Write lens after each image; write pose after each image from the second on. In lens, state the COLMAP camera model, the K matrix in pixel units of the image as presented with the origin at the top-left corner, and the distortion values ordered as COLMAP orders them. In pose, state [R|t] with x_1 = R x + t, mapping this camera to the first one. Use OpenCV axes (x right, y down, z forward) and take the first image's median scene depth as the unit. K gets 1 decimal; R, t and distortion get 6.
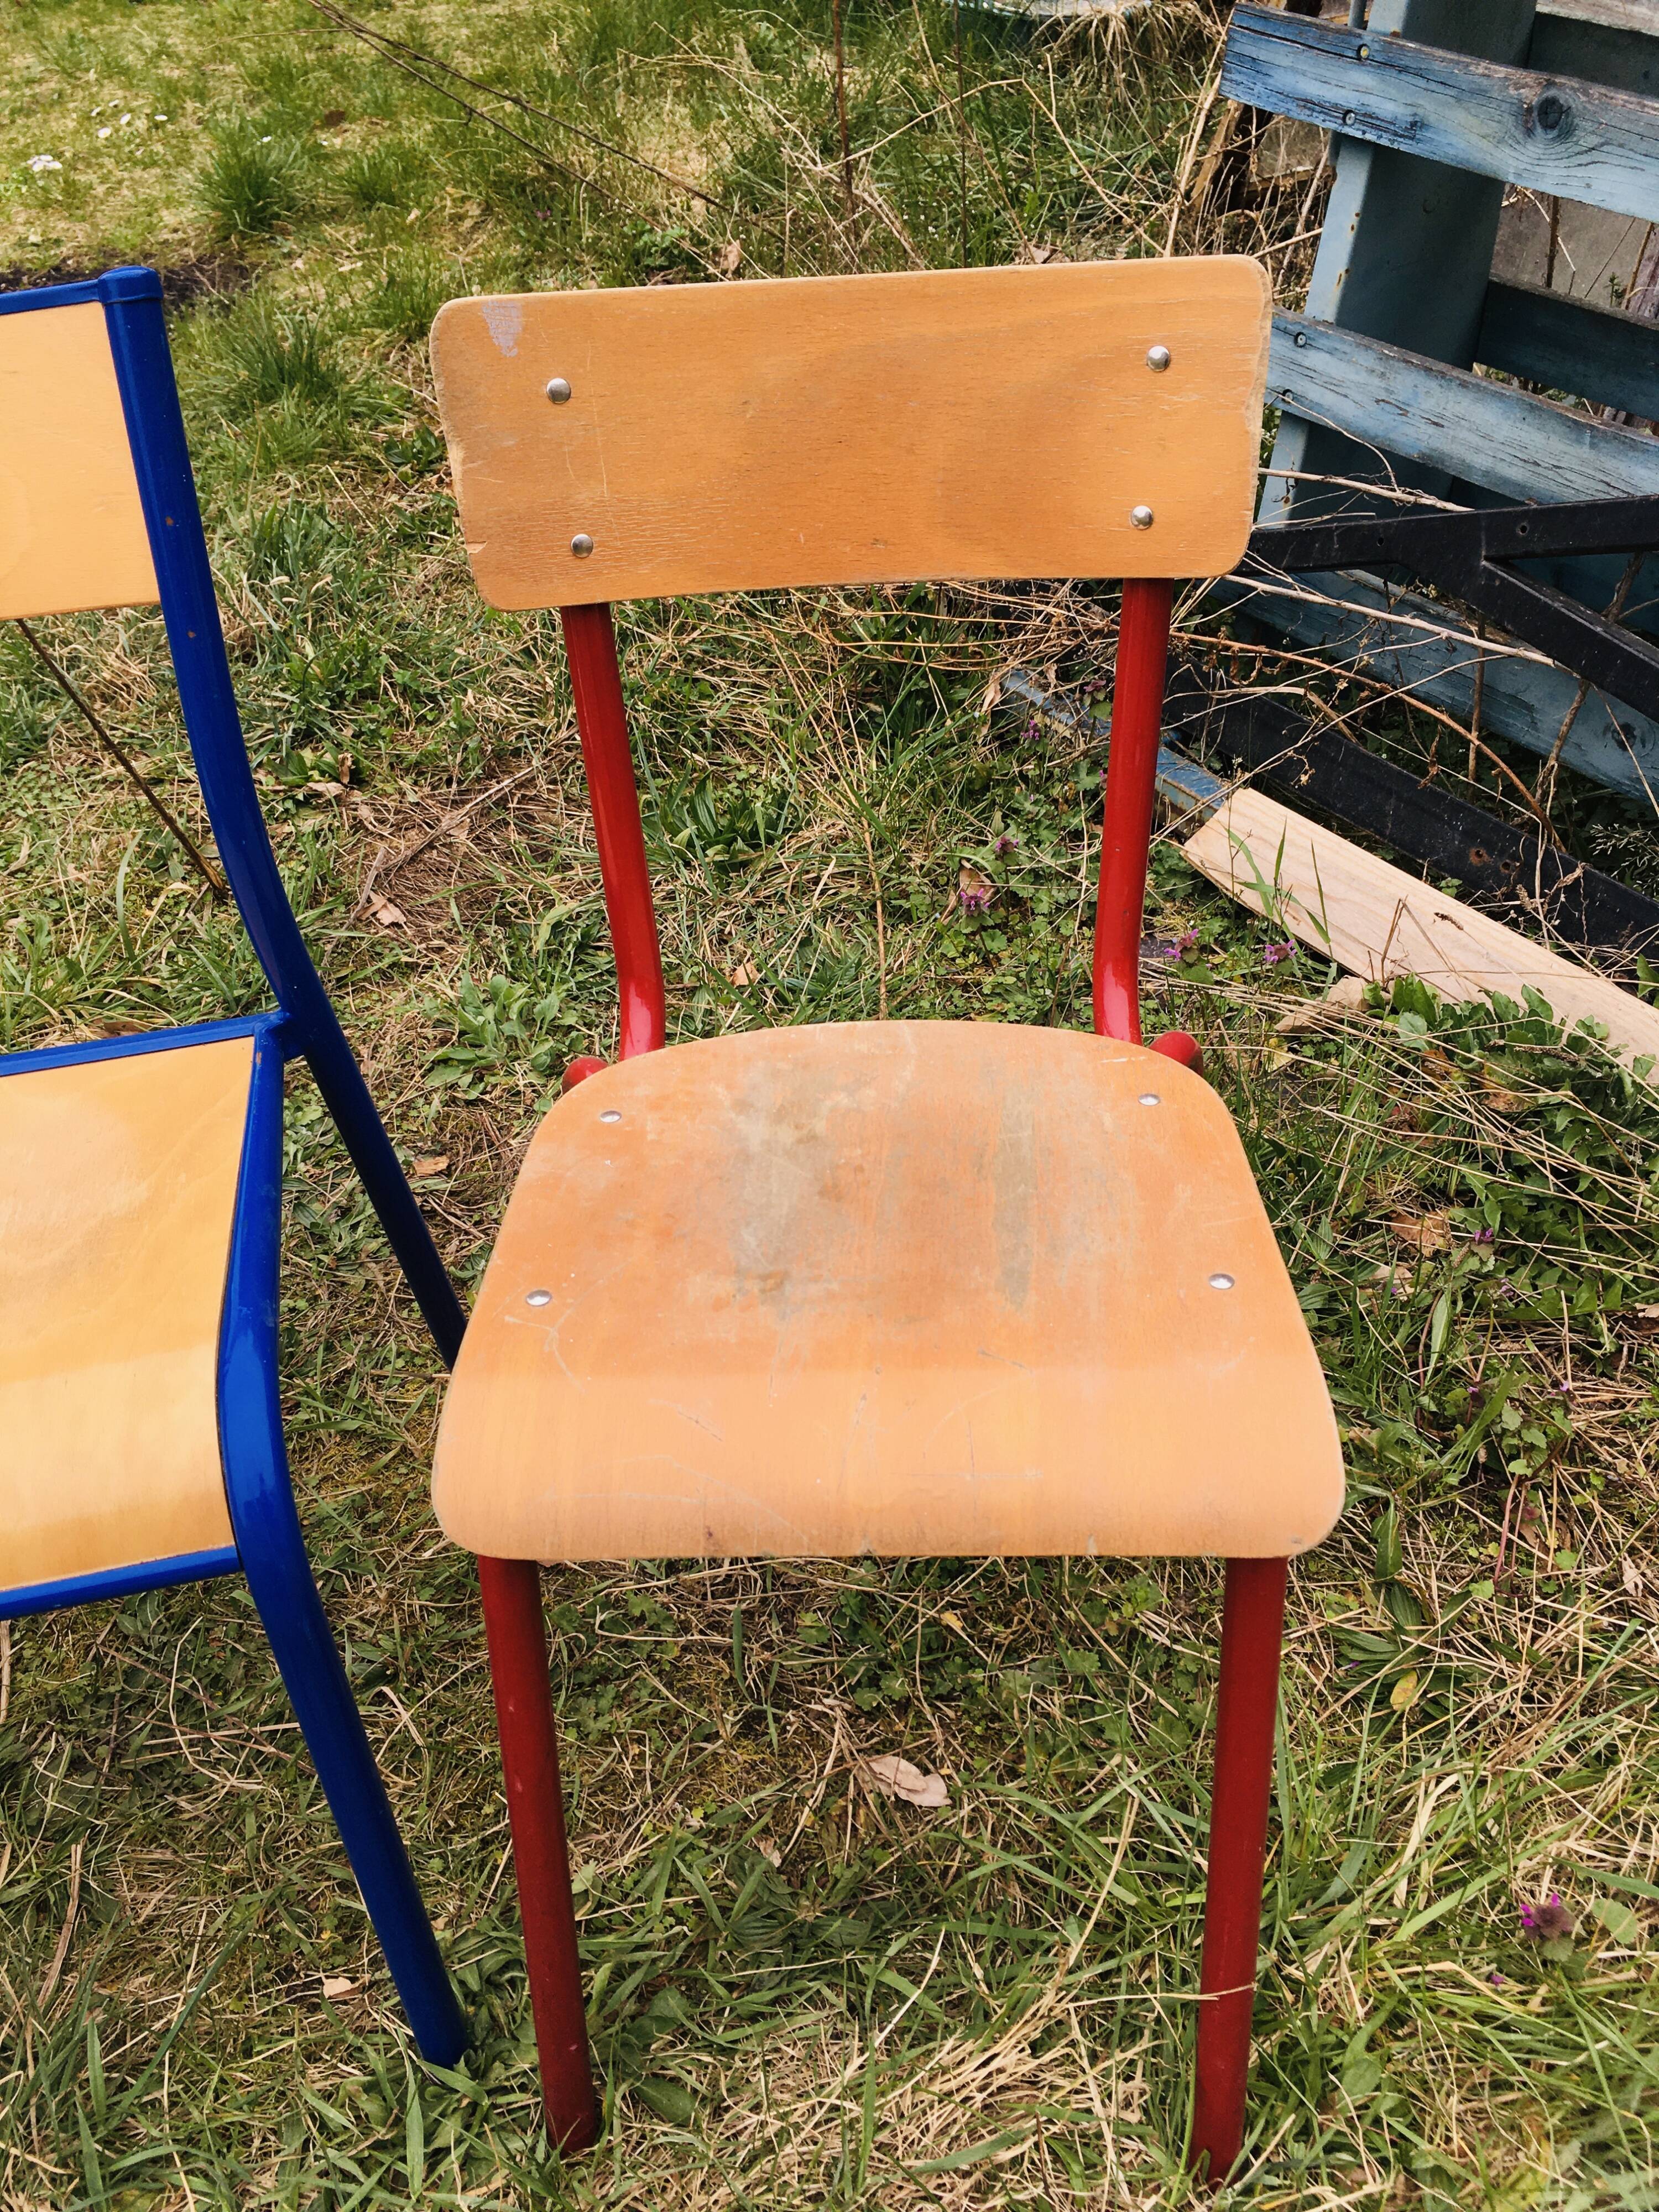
lens RADIAL K [[1854.6, 0, 823.1], [0, 1854.6, 1112.8], [0, 0, 1]] dist [0.082124, -0.102604]
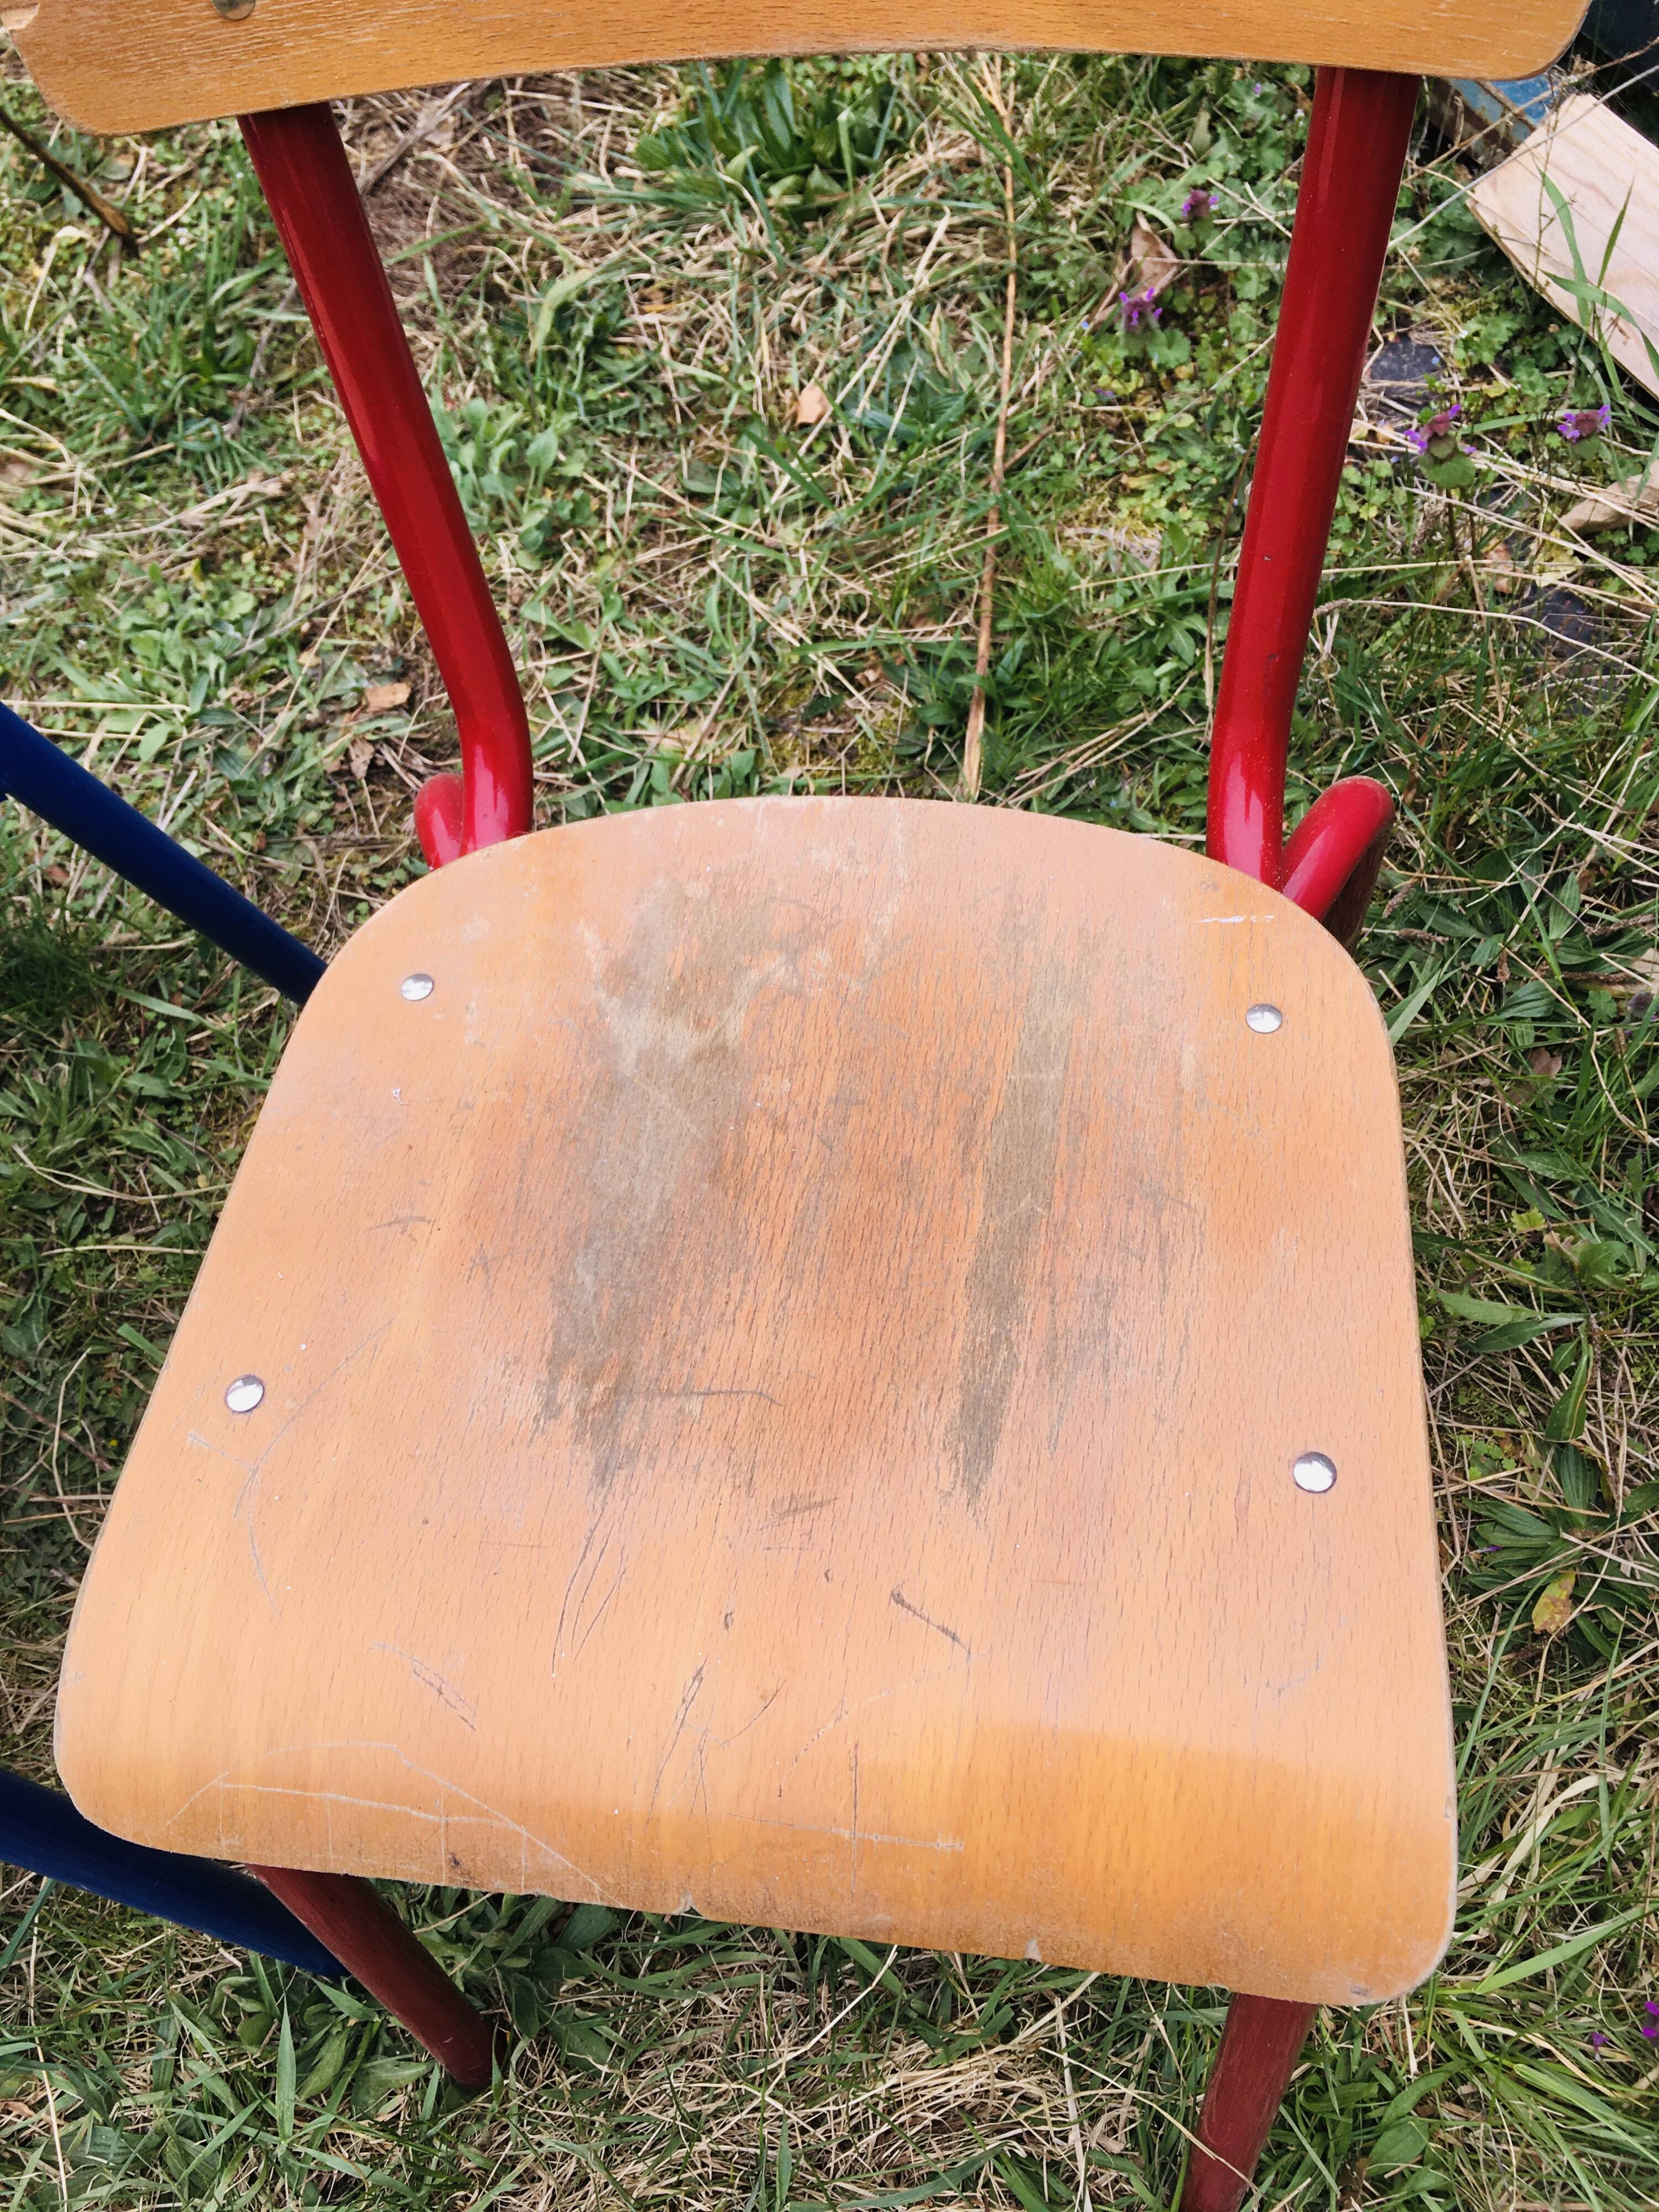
lens RADIAL K [[1863.0, 0, 829.5], [0, 1863.0, 1106.0], [0, 0, 1]] dist [0.077612, -0.107157]
pose [[0.993045, 0.057425, -0.102781, 0.053079], [-0.009286, 0.908467, 0.417853, -0.127263], [0.117369, -0.413993, 0.902682, 0.225600]]
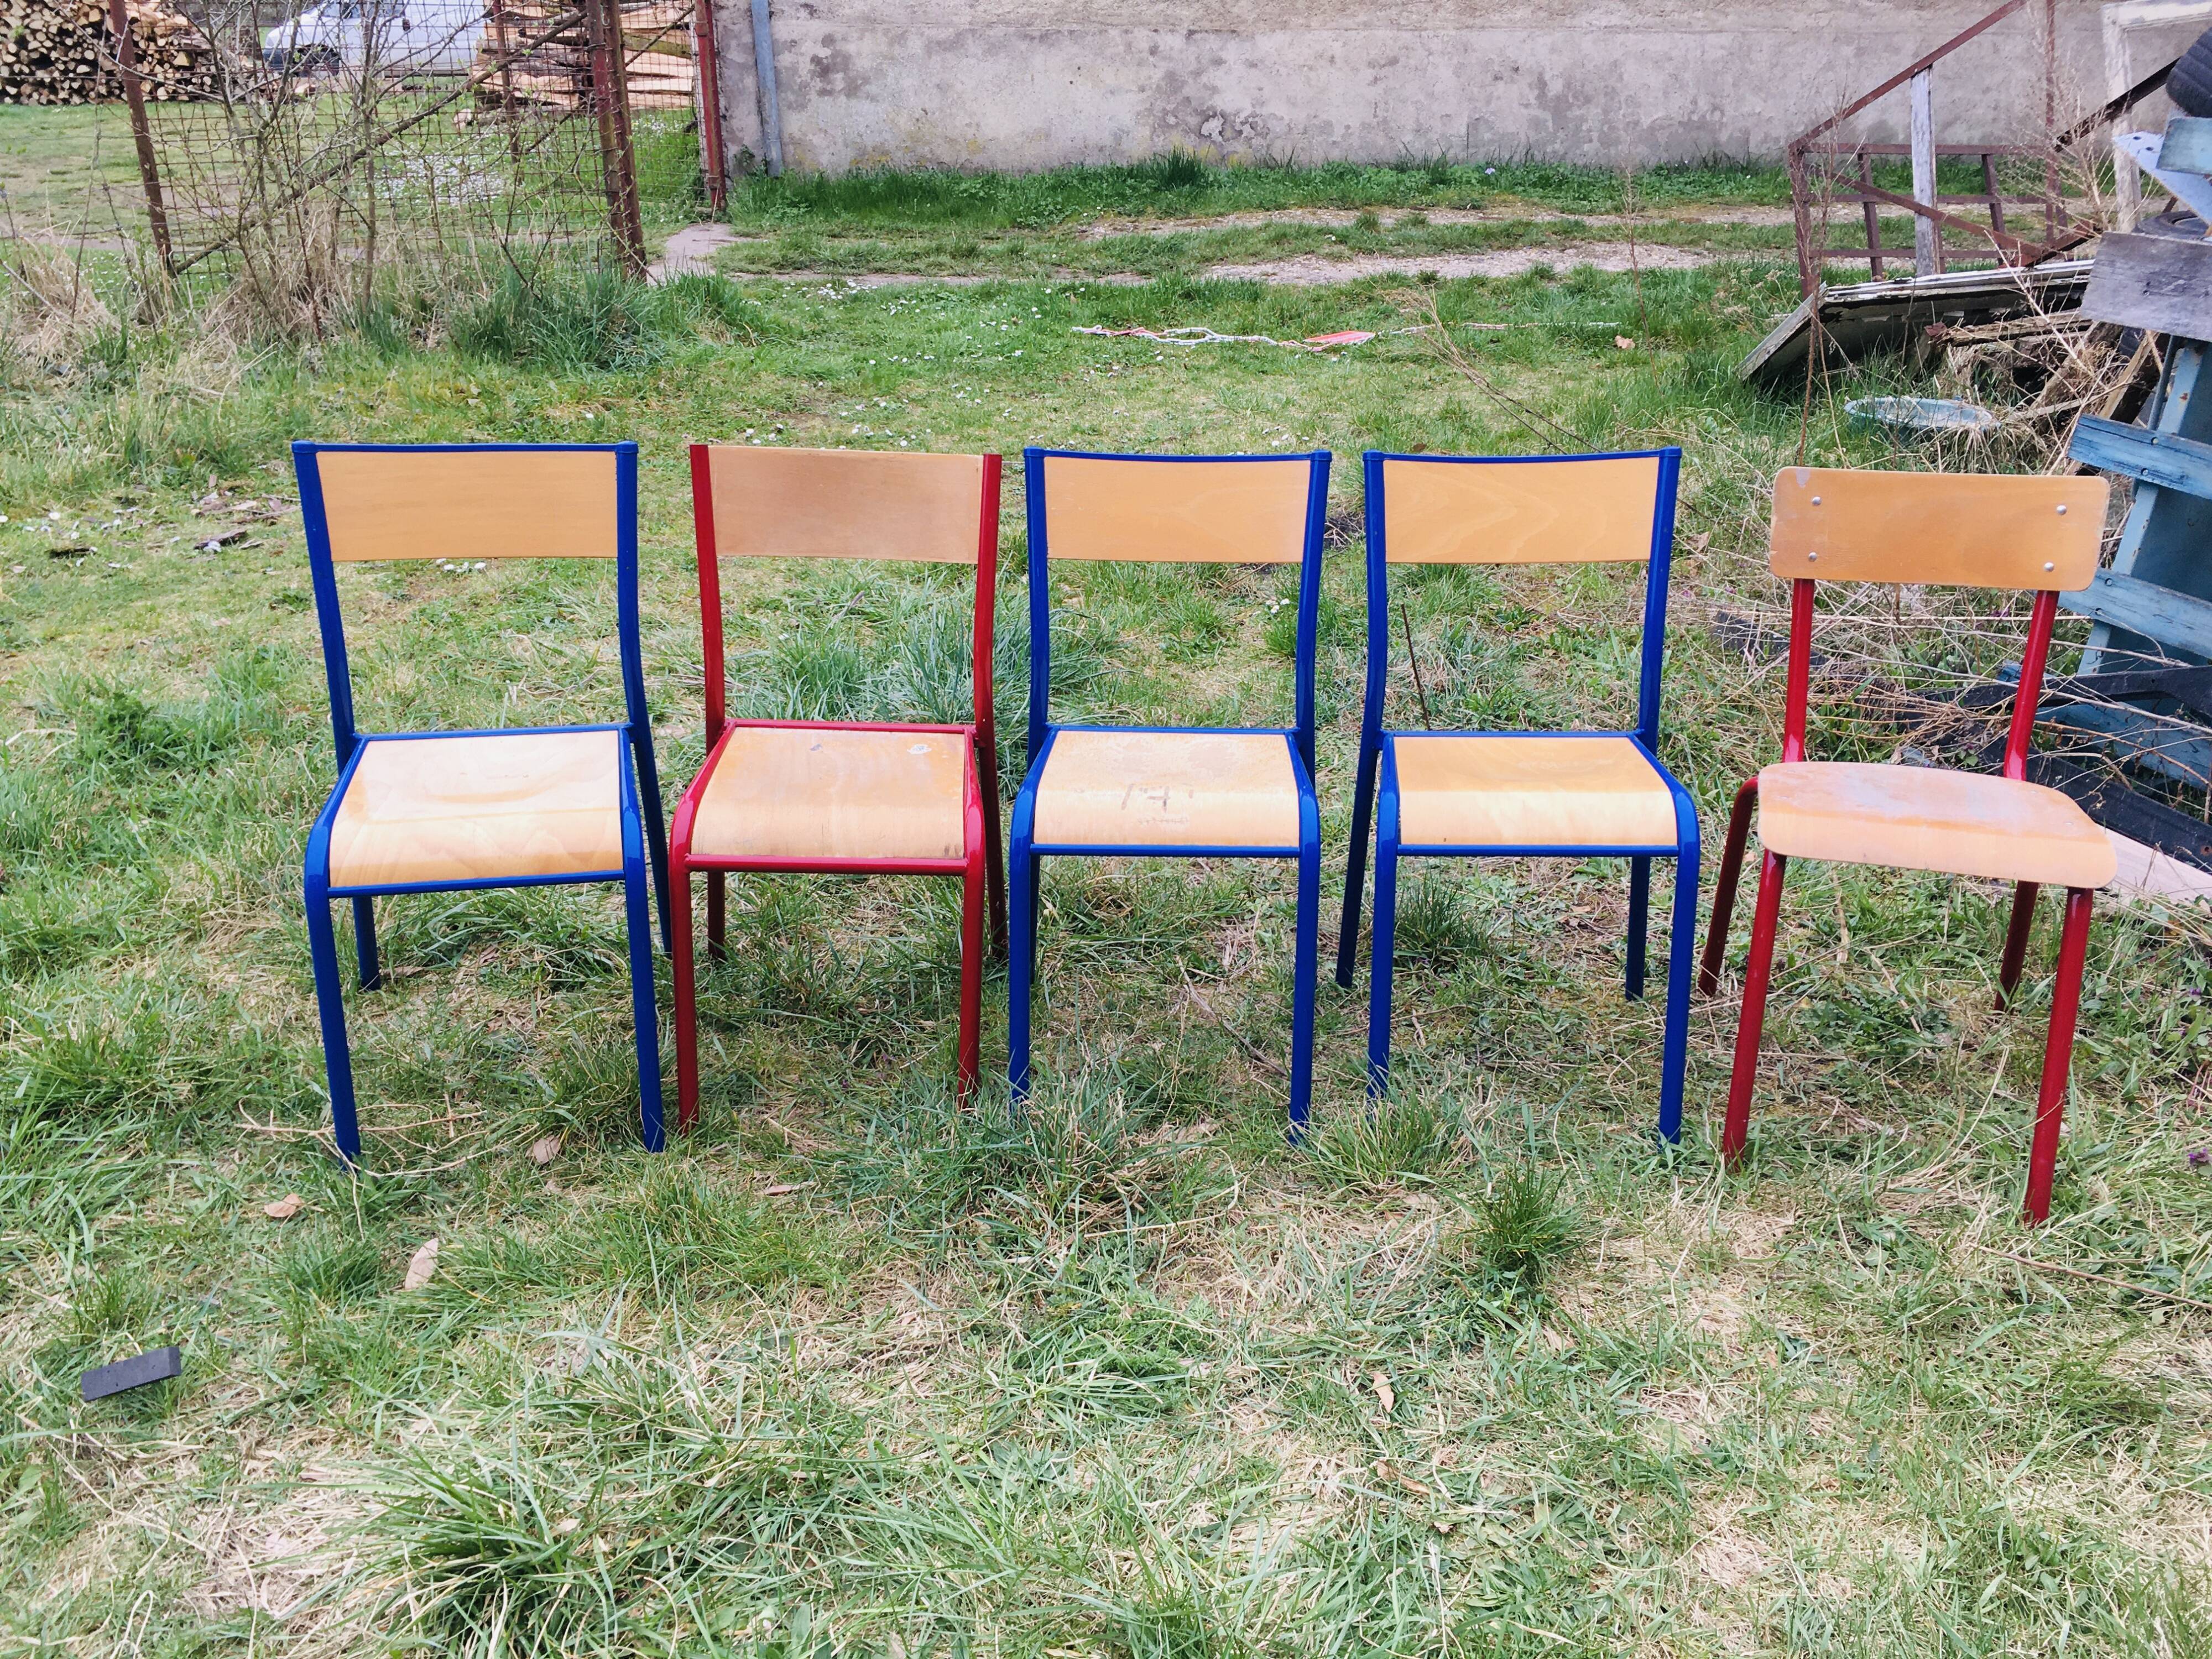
lens RADIAL K [[1854.6, 0, 1106.7], [0, 1854.6, 837.5], [0, 0, 1]] dist [0.082124, -0.102604]
pose [[0.961866, 0.141186, -0.234264, -0.214045], [-0.204805, 0.939460, -0.274719, 0.516465], [0.181295, 0.312221, 0.932550, -0.785853]]
